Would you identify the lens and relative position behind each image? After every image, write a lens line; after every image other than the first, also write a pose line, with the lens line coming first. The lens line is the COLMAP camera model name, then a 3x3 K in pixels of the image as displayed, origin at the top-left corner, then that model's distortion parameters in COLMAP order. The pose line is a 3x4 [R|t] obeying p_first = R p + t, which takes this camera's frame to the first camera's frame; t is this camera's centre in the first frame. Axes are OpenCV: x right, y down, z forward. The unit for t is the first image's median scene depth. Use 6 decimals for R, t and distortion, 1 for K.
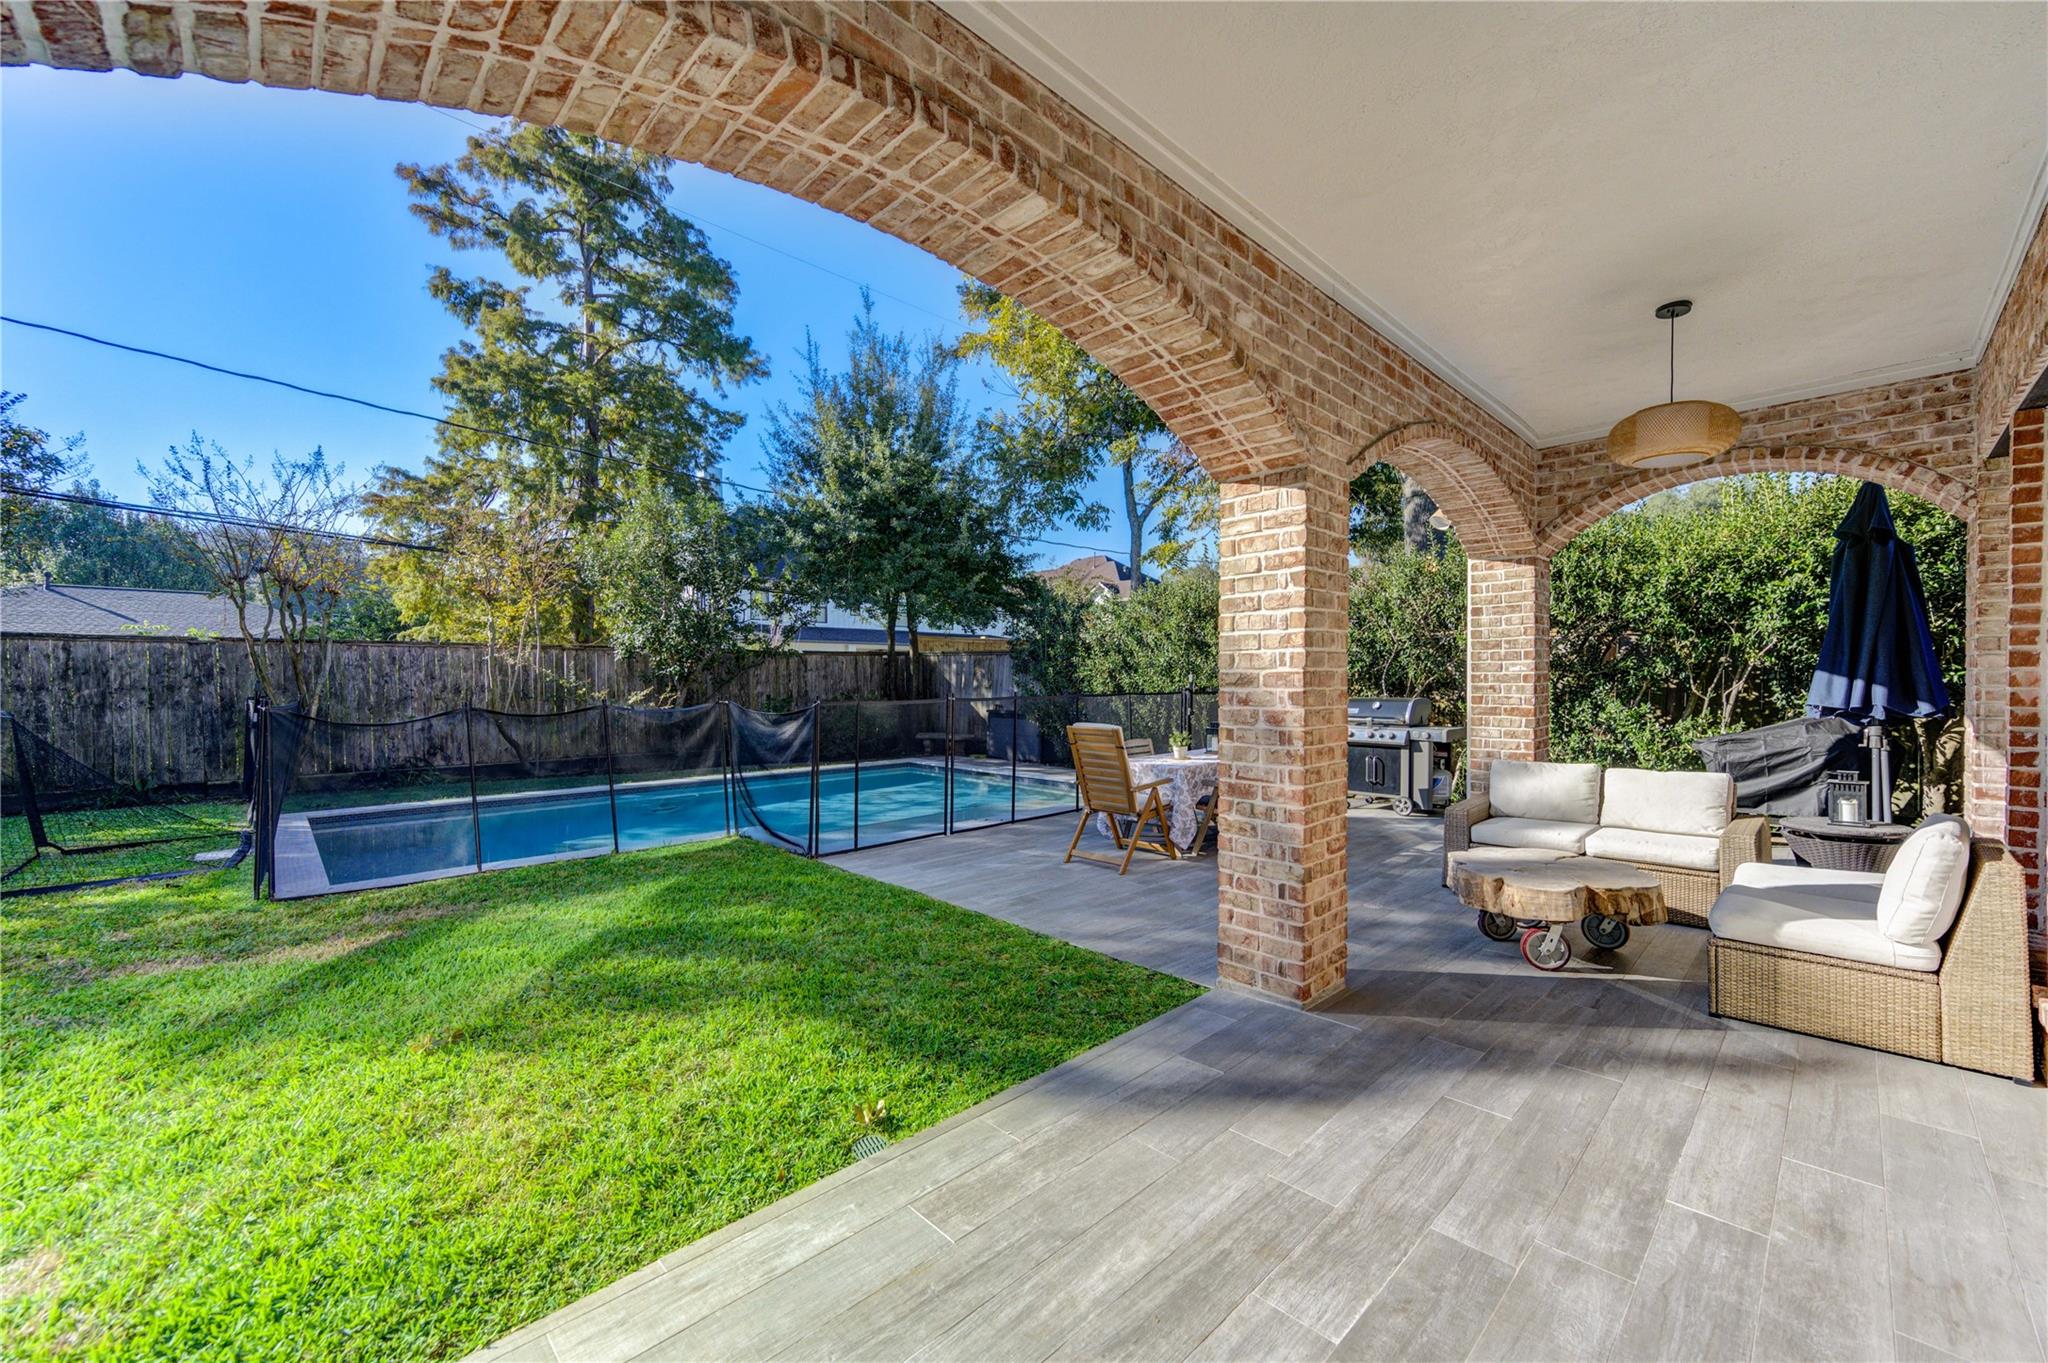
lens RADIAL K [[792.0, 0, 1033.6], [0, 792.0, 692.4], [0, 0, 1]] dist [-0.000435, 0.000640]
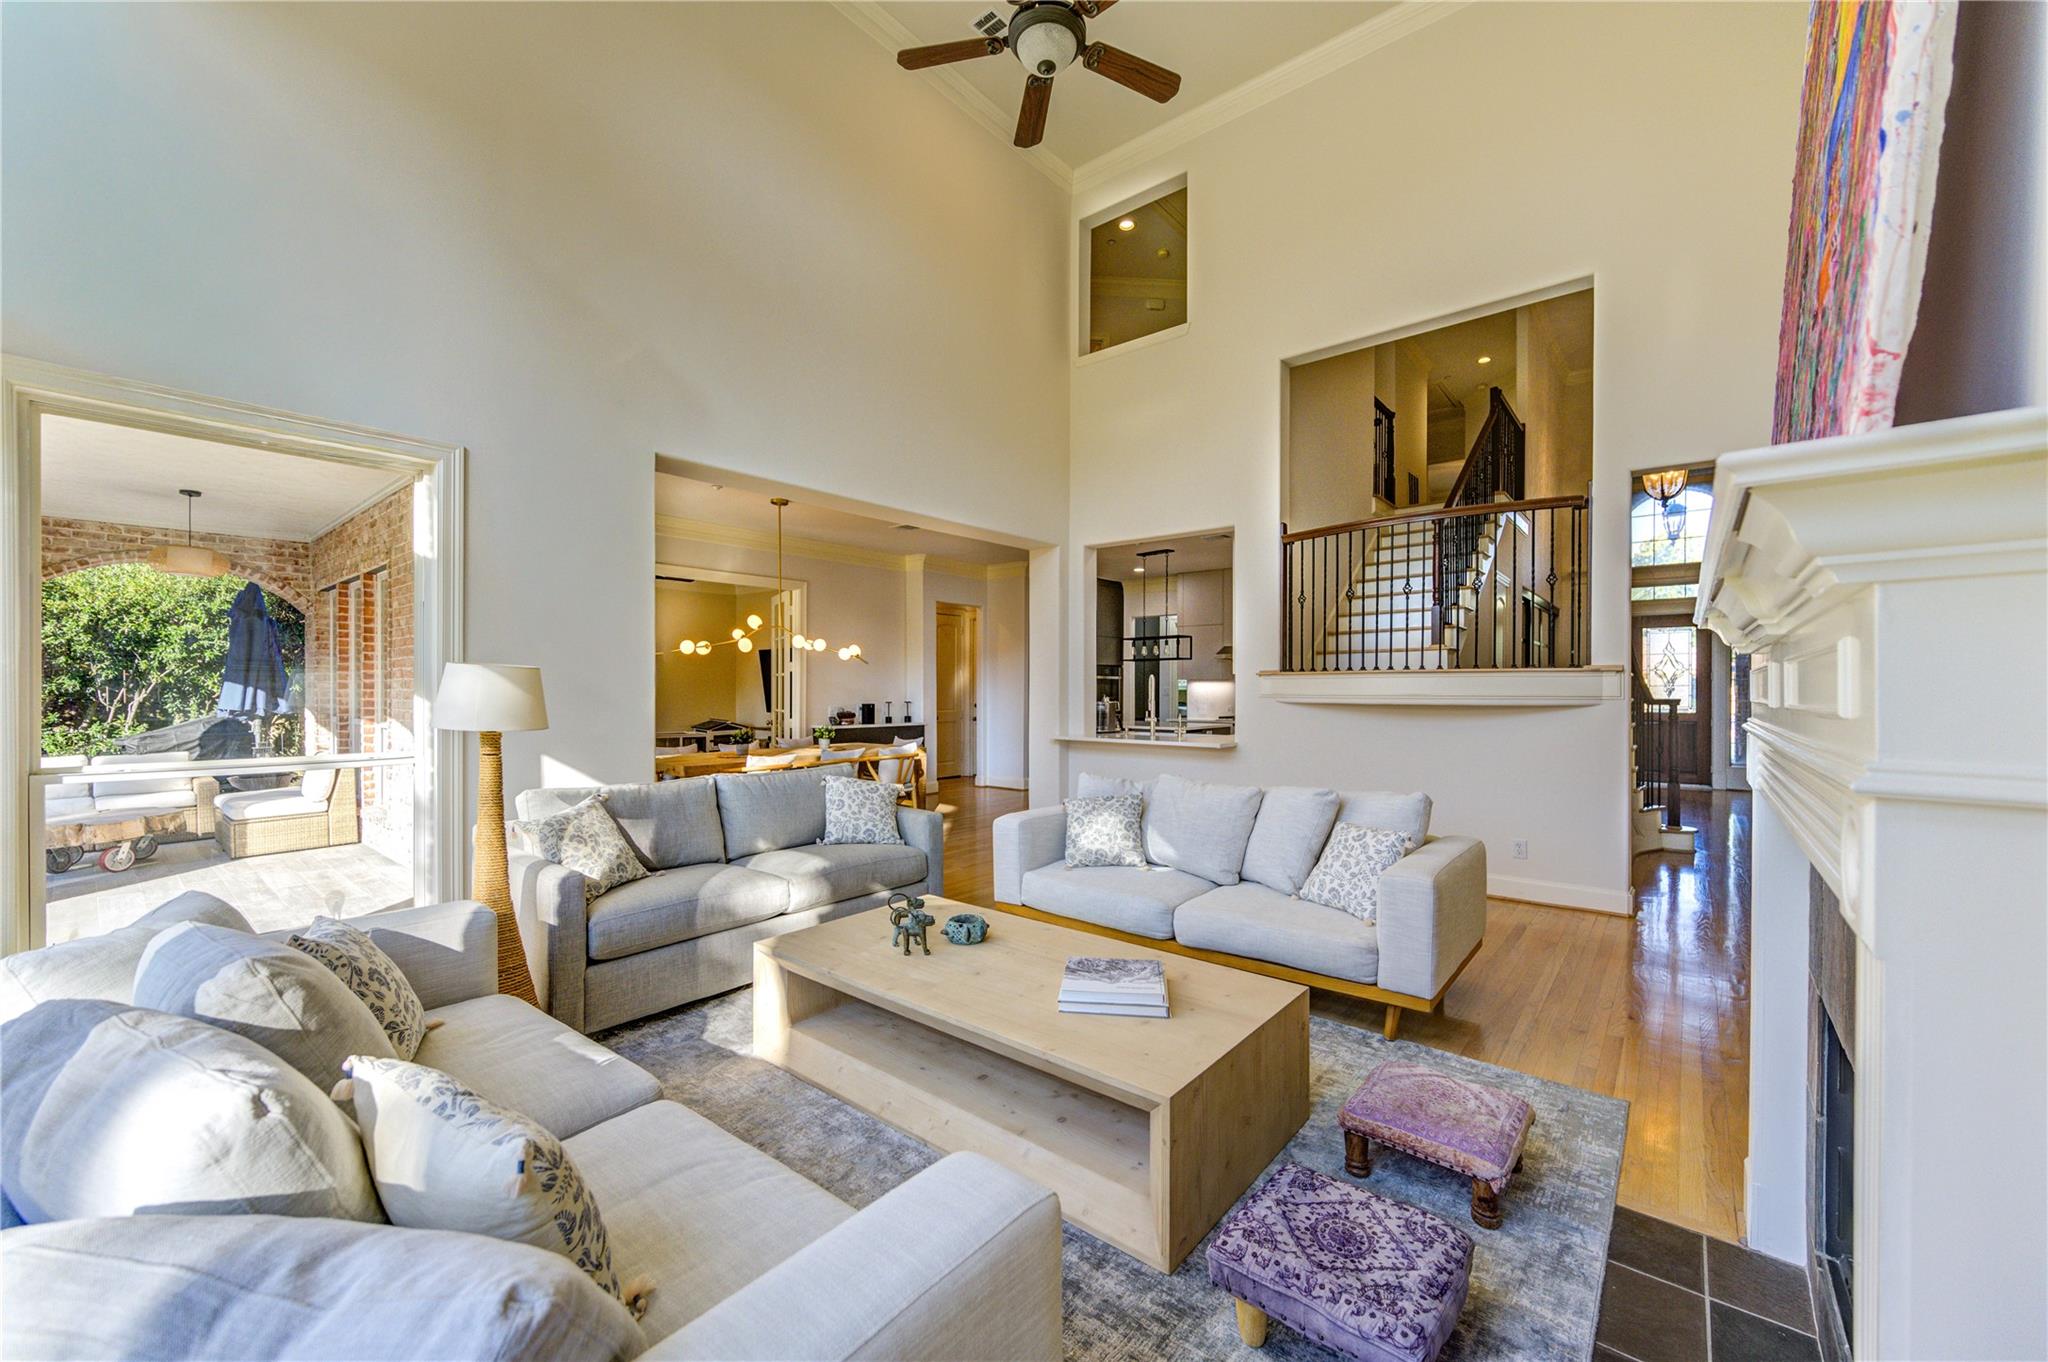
lens RADIAL K [[792.0, 0, 1071.7], [0, 792.0, 696.2], [0, 0, 1]] dist [-0.000435, 0.000640]
pose [[-0.140782, -0.004370, 0.990031, -0.580240], [0.015232, 0.999862, 0.006579, 0.004517], [-0.989923, 0.016007, -0.140696, -0.340609]]
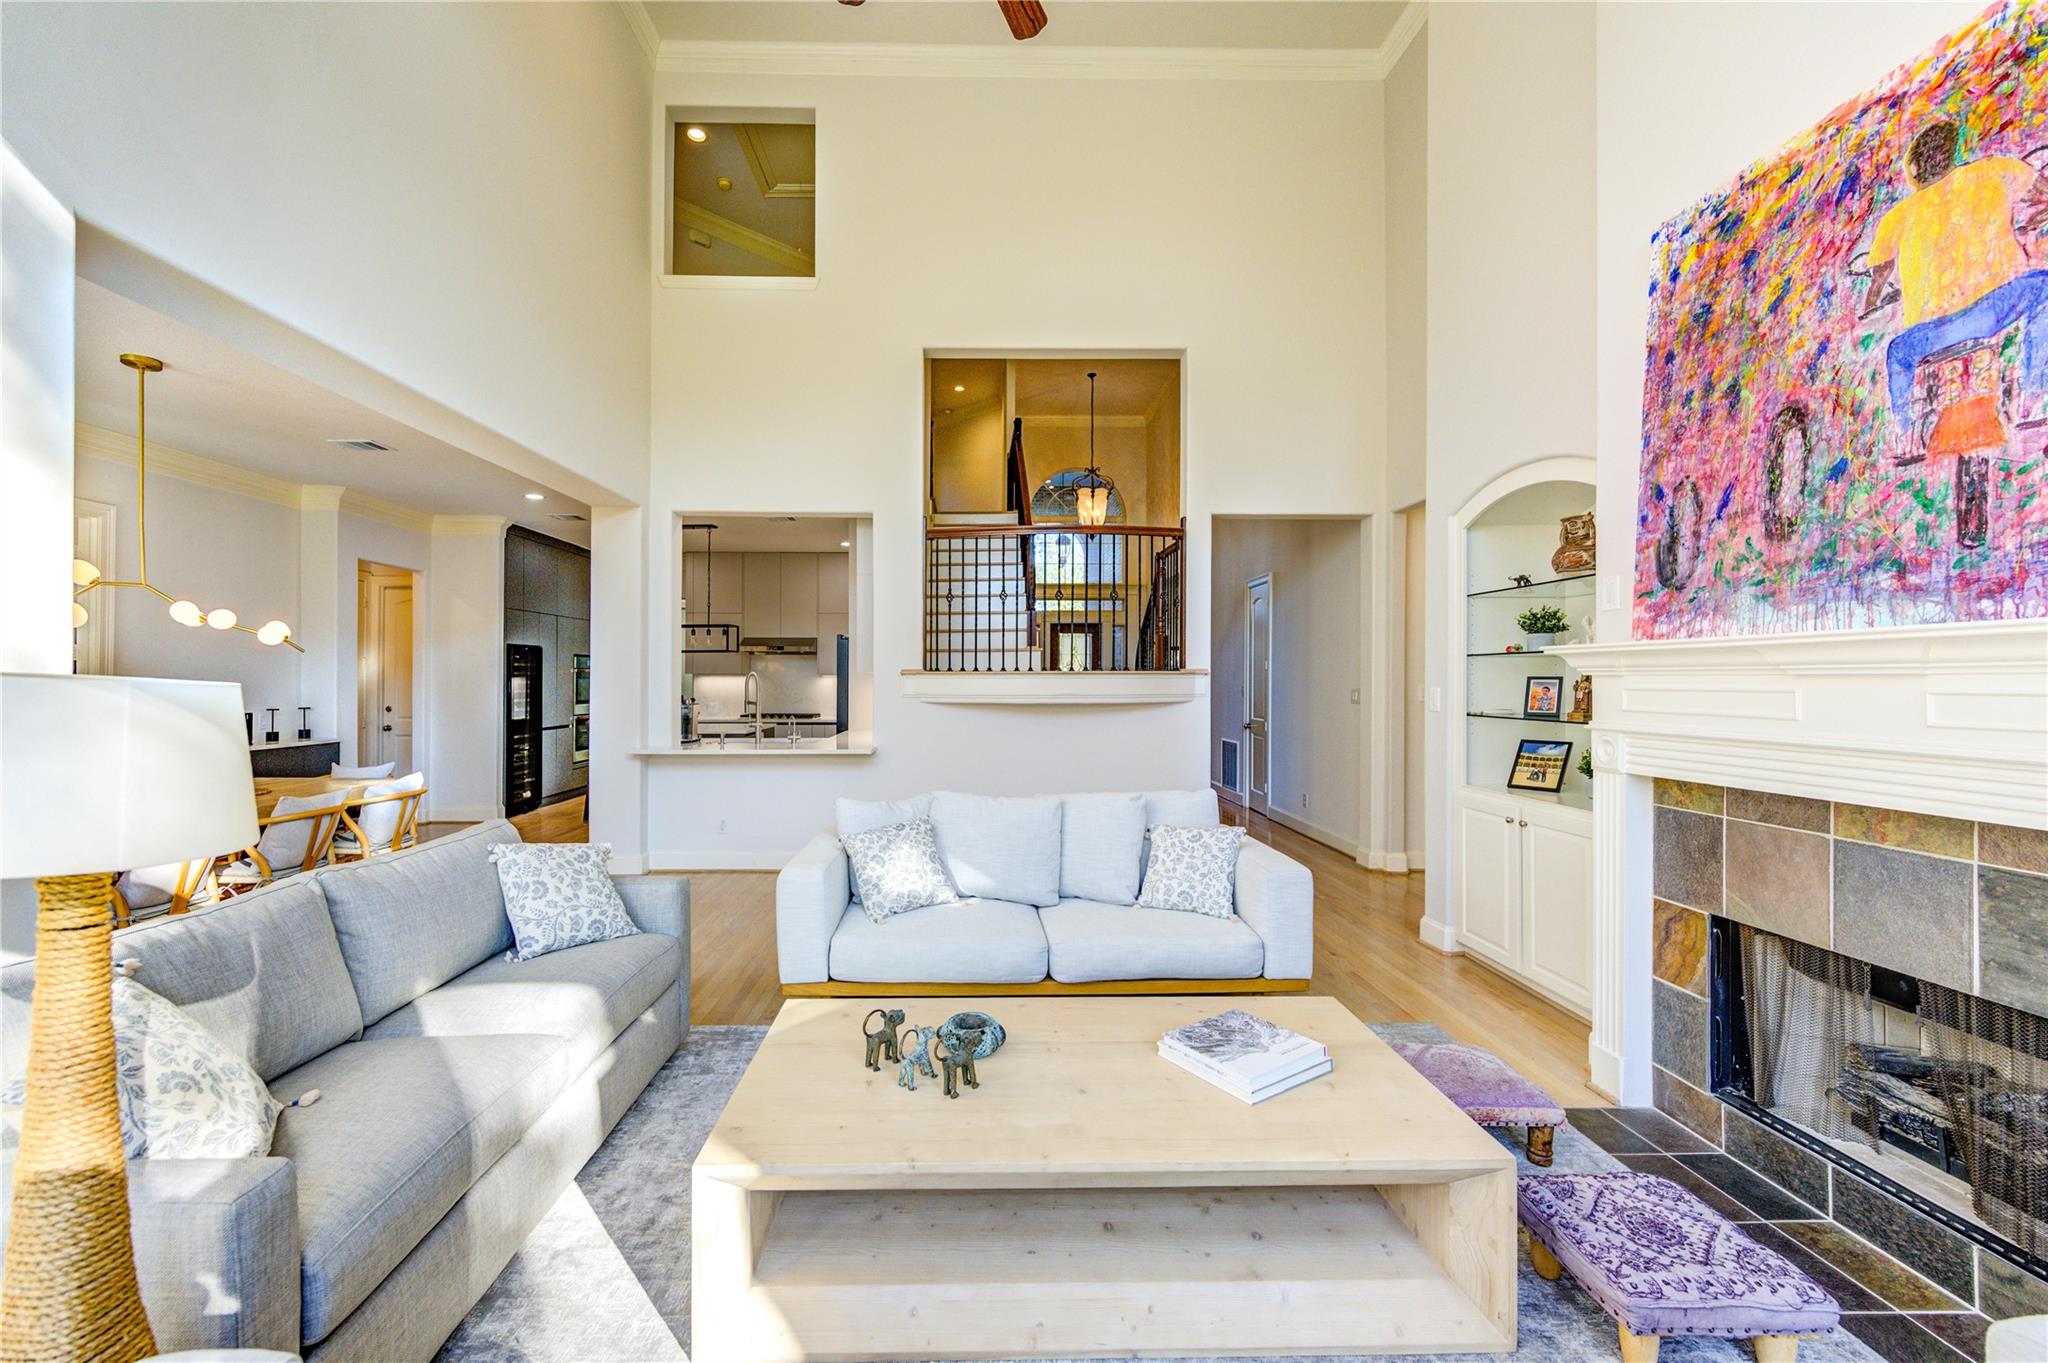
lens RADIAL K [[792.0, 0, 991.1], [0, 792.0, 678.0], [0, 0, 1]] dist [-0.000435, 0.000640]
pose [[-0.736751, 0.004372, 0.676150, -0.381577], [0.013798, 0.999868, 0.008569, -0.010786], [-0.676023, 0.015642, -0.736714, -0.132699]]
